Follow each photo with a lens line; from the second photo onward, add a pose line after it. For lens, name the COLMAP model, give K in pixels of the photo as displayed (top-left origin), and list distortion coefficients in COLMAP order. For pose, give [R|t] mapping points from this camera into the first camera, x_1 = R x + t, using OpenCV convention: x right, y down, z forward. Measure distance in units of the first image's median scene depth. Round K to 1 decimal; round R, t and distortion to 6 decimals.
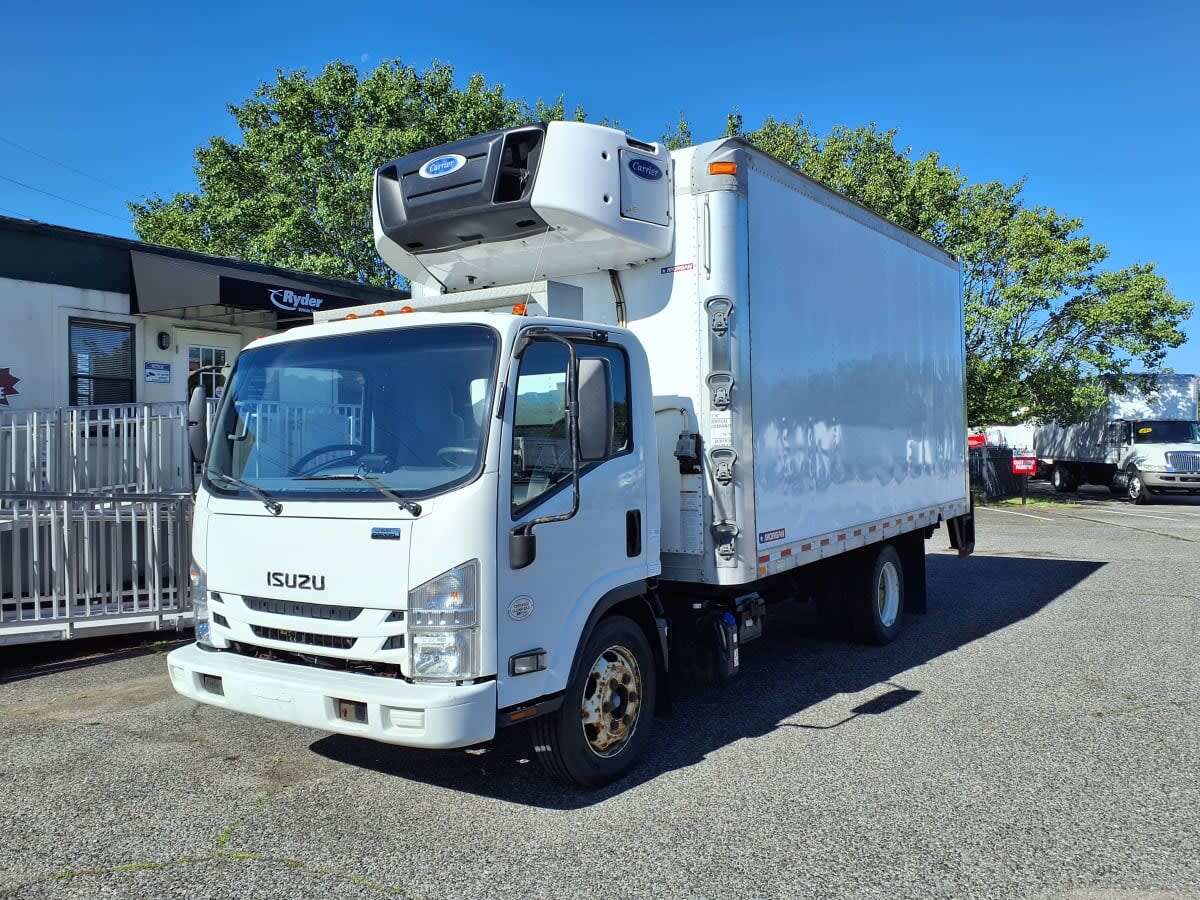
lens RADIAL K [[1012.6, 0, 618.1], [0, 1012.6, 432.8], [0, 0, 1]] dist [0.003075, -0.002308]
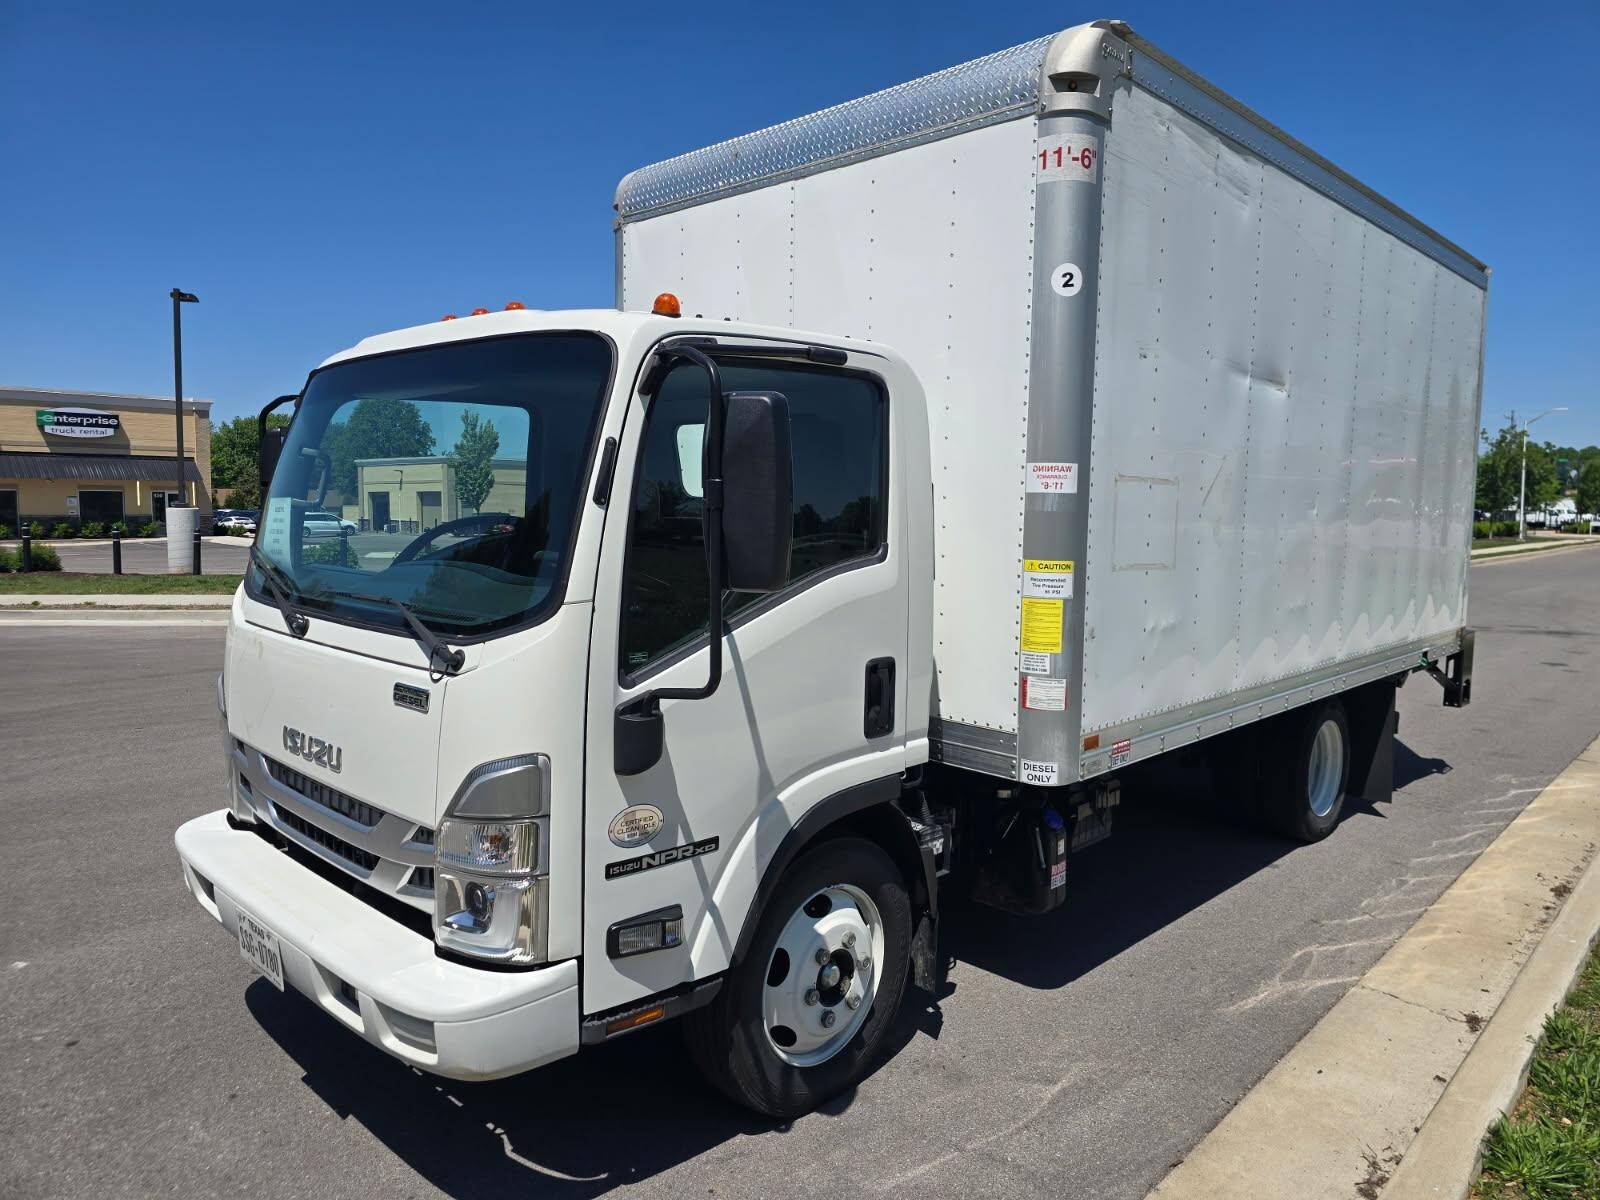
lens RADIAL K [[1098.2, 0, 827.4], [0, 1098.2, 575.0], [0, 0, 1]] dist [-0.002204, -0.000669]
pose [[0.984140, 0.053444, -0.169152, 0.100861], [-0.038043, 0.994938, 0.093014, -0.033858], [0.173267, -0.085104, 0.981191, 0.411003]]
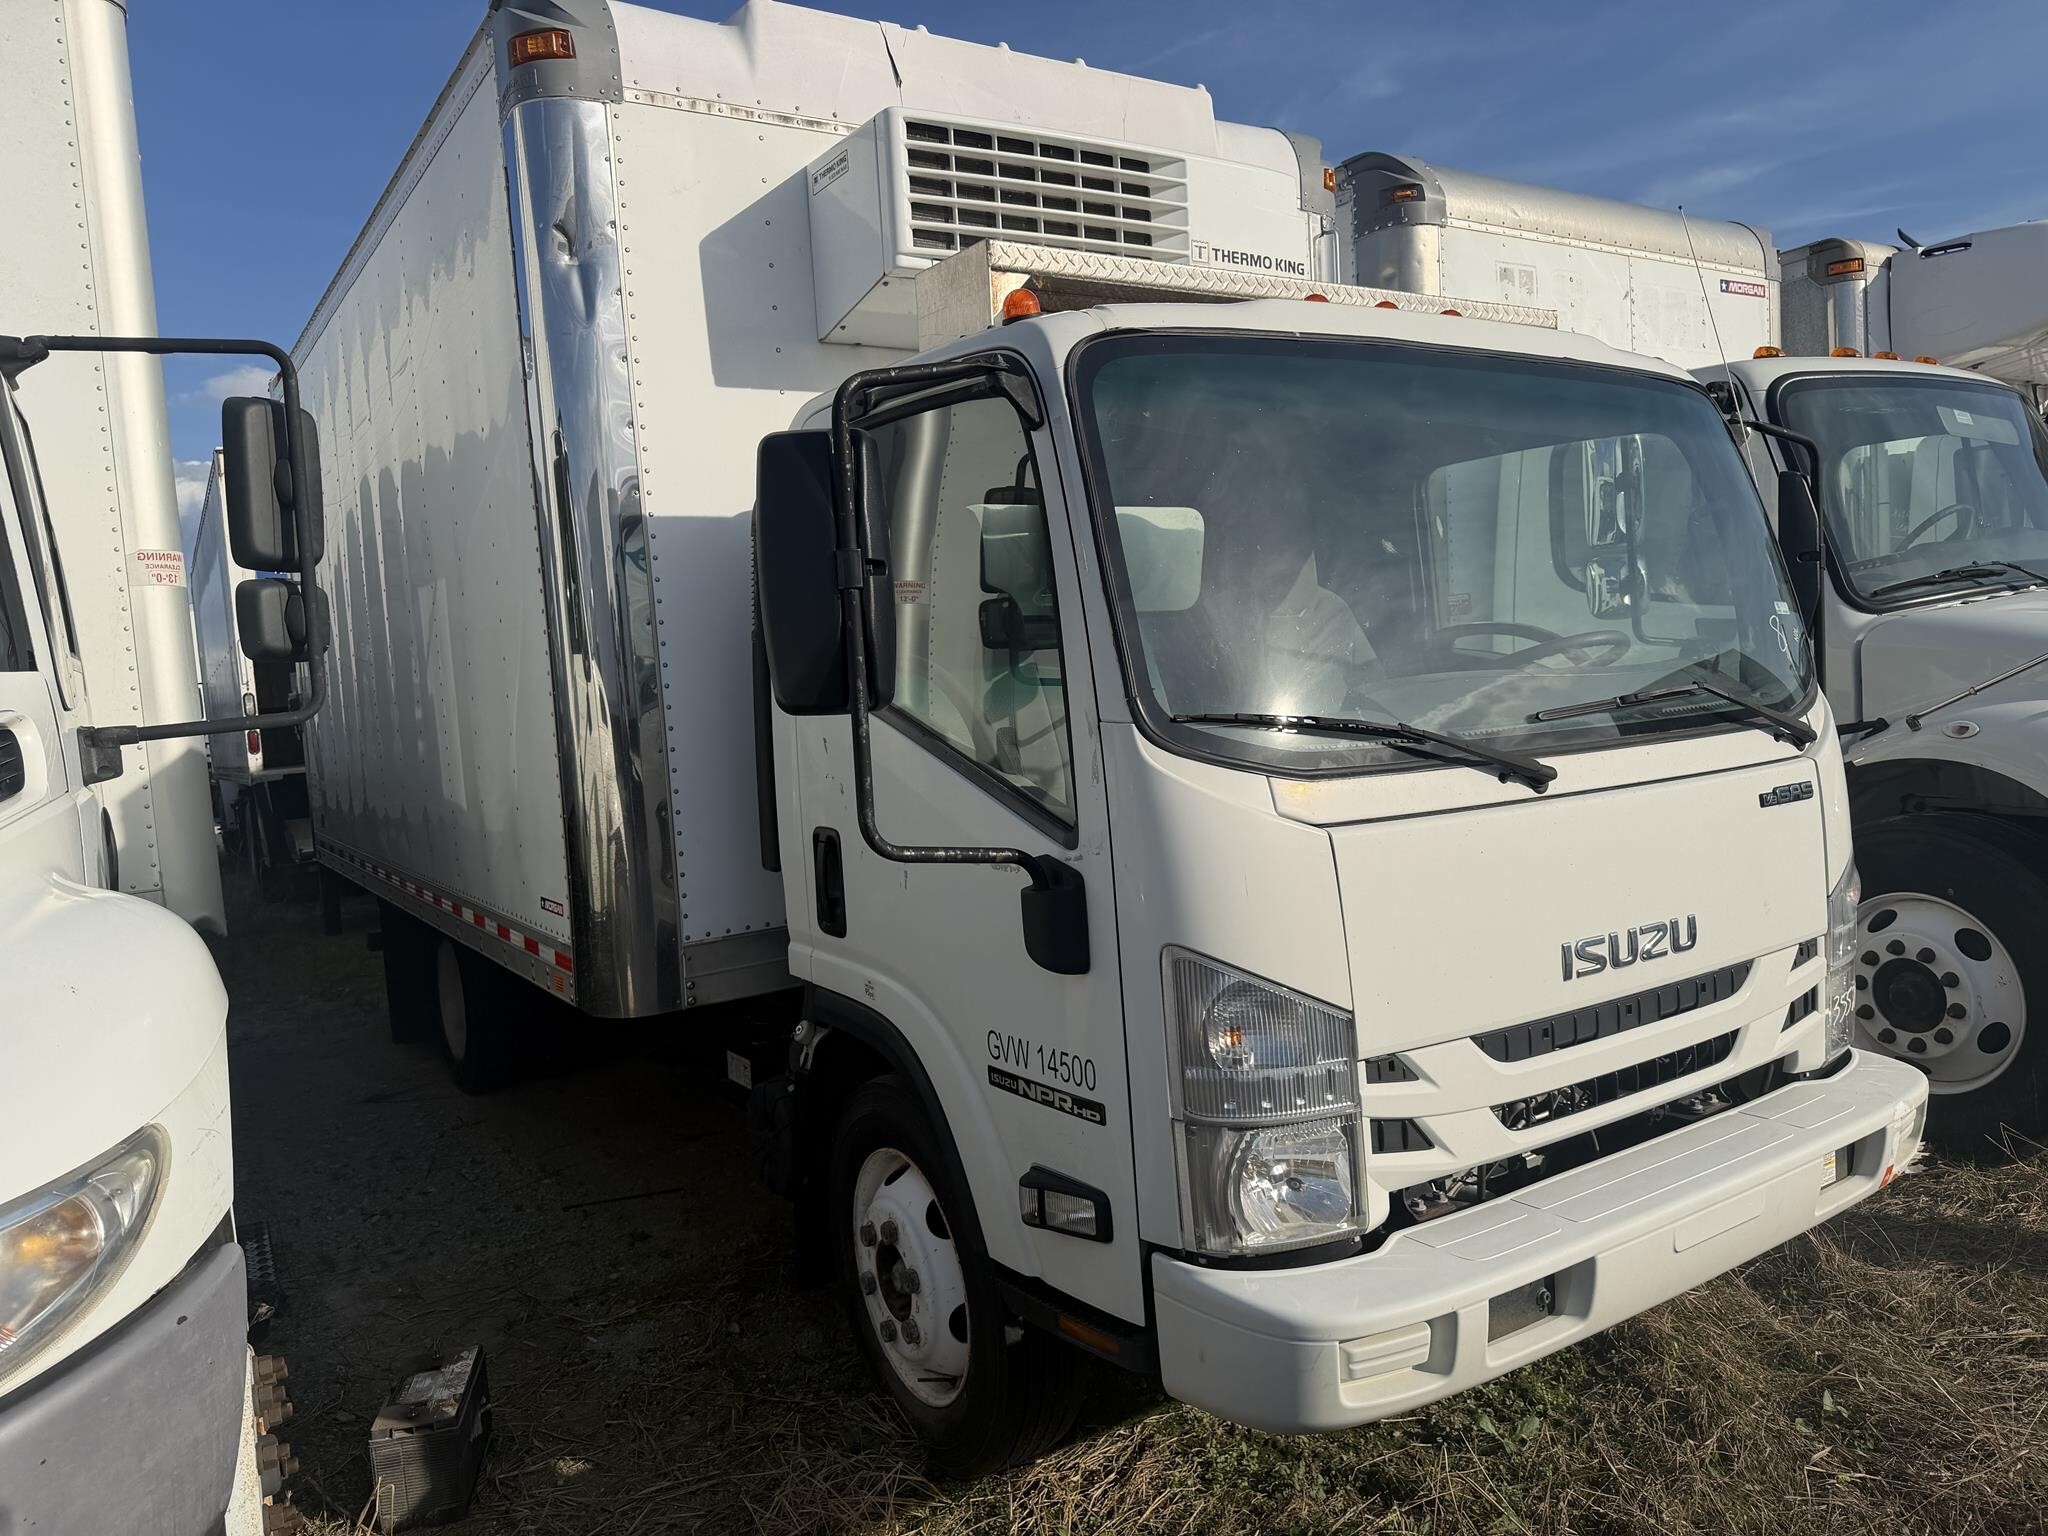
lens RADIAL K [[1442.6, 0, 1054.5], [0, 1442.6, 735.3], [0, 0, 1]] dist [0.022273, -0.002232]
pose [[0.392211, -0.045676, 0.918741, -0.951919], [0.035566, 0.998773, 0.034471, 0.034263], [-0.919187, 0.019156, 0.393354, 0.995842]]
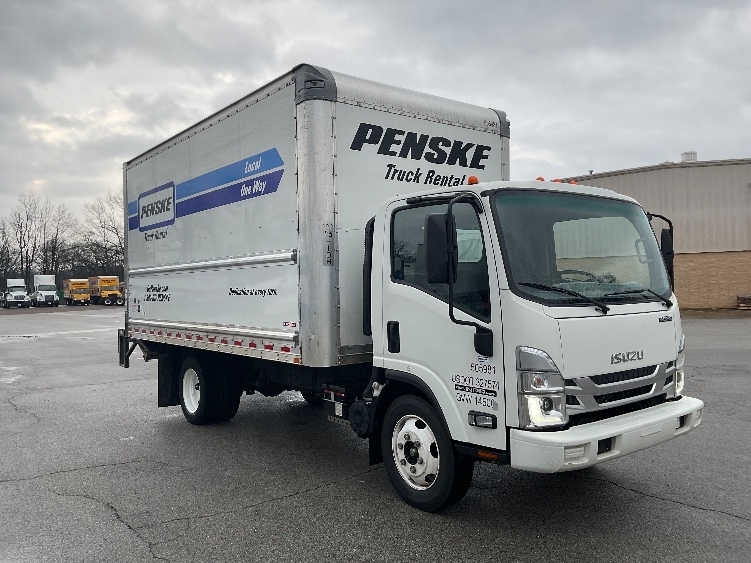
lens RADIAL K [[601.4, 0, 375.5], [0, 601.4, 281.5], [0, 0, 1]] dist [0.012924, 0.003944]
pose [[0.331314, 0.022187, 0.943260, -1.308684], [-0.002692, 0.999742, -0.022570, 0.056484], [-0.943517, 0.004938, 0.331288, 1.070407]]
